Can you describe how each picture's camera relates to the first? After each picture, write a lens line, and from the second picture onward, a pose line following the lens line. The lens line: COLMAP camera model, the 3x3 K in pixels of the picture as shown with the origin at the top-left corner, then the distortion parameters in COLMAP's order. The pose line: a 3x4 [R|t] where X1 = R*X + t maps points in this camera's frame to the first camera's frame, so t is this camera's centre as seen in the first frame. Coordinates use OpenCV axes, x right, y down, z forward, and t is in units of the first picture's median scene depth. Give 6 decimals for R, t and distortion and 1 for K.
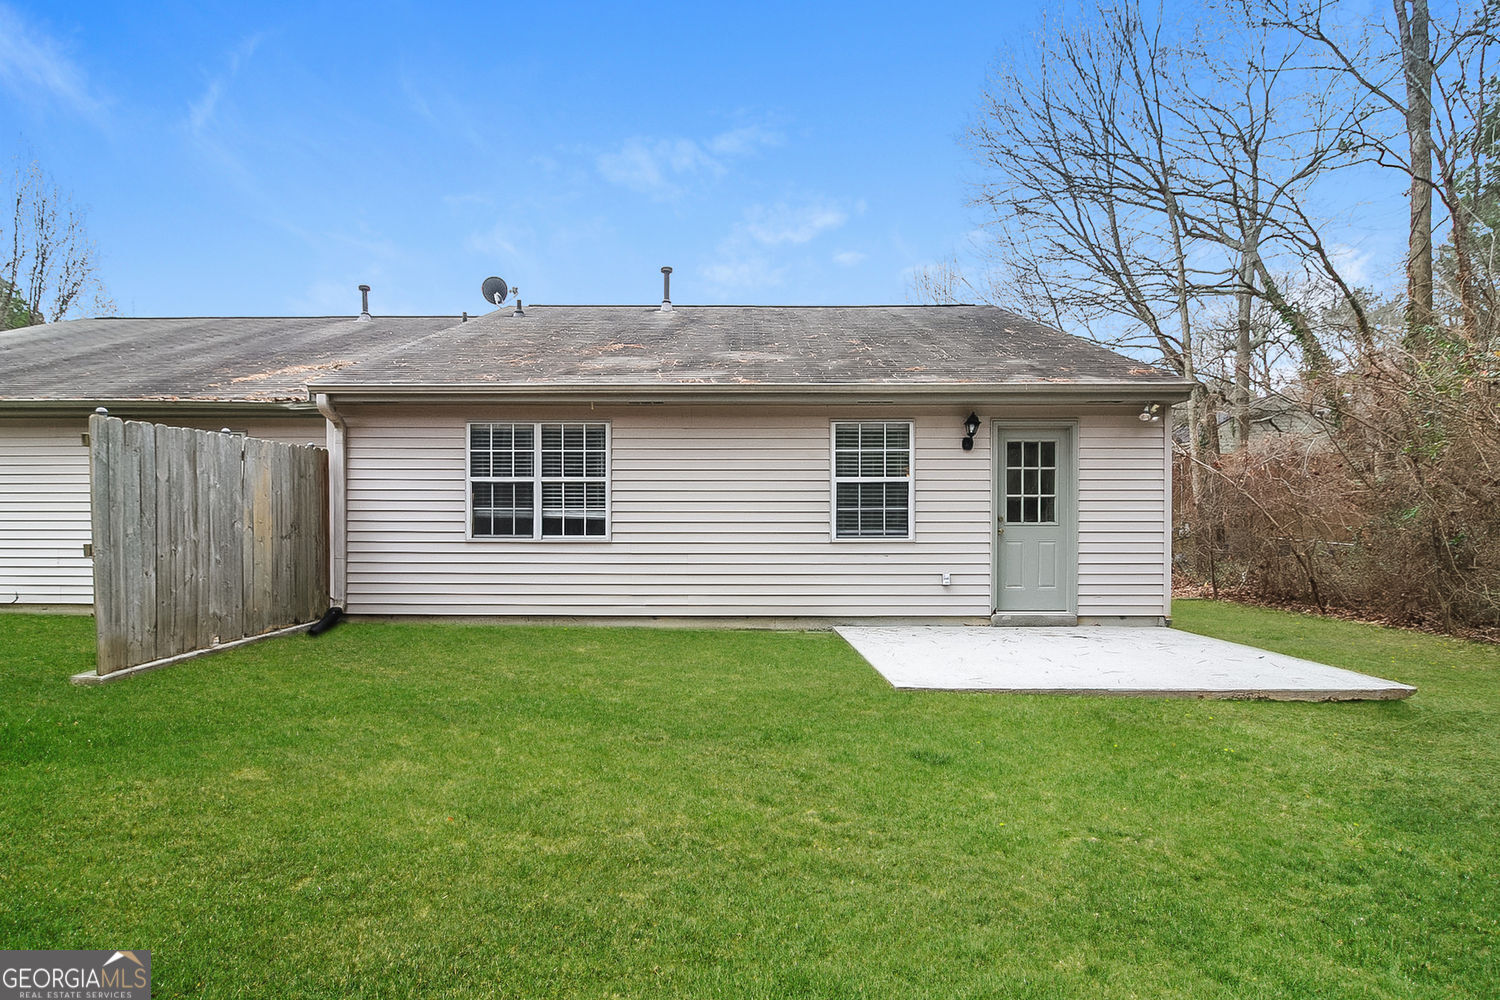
lens RADIAL K [[757.5, 0, 746.3], [0, 757.5, 537.3], [0, 0, 1]] dist [-0.004538, -0.000321]
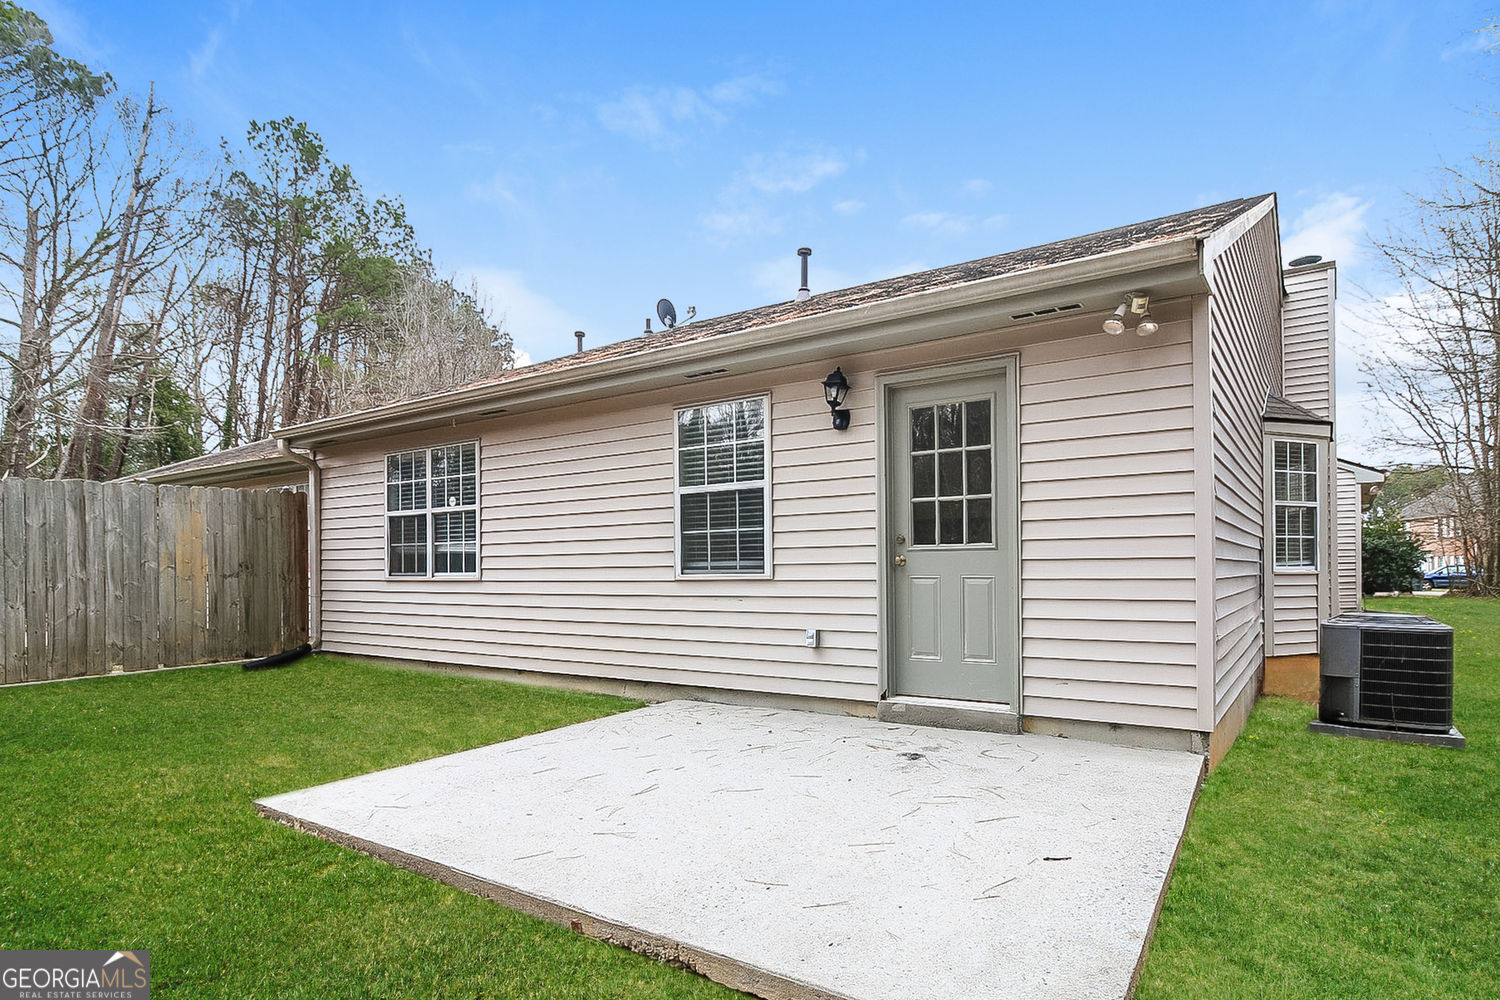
lens RADIAL K [[812.2, 0, 763.3], [0, 812.2, 568.7], [0, 0, 1]] dist [-0.005718, -0.000832]
pose [[0.838958, -0.008957, -0.544123, 0.593193], [0.003778, 0.999936, -0.010635, 0.004399], [0.544183, 0.006866, 0.838938, 0.409084]]
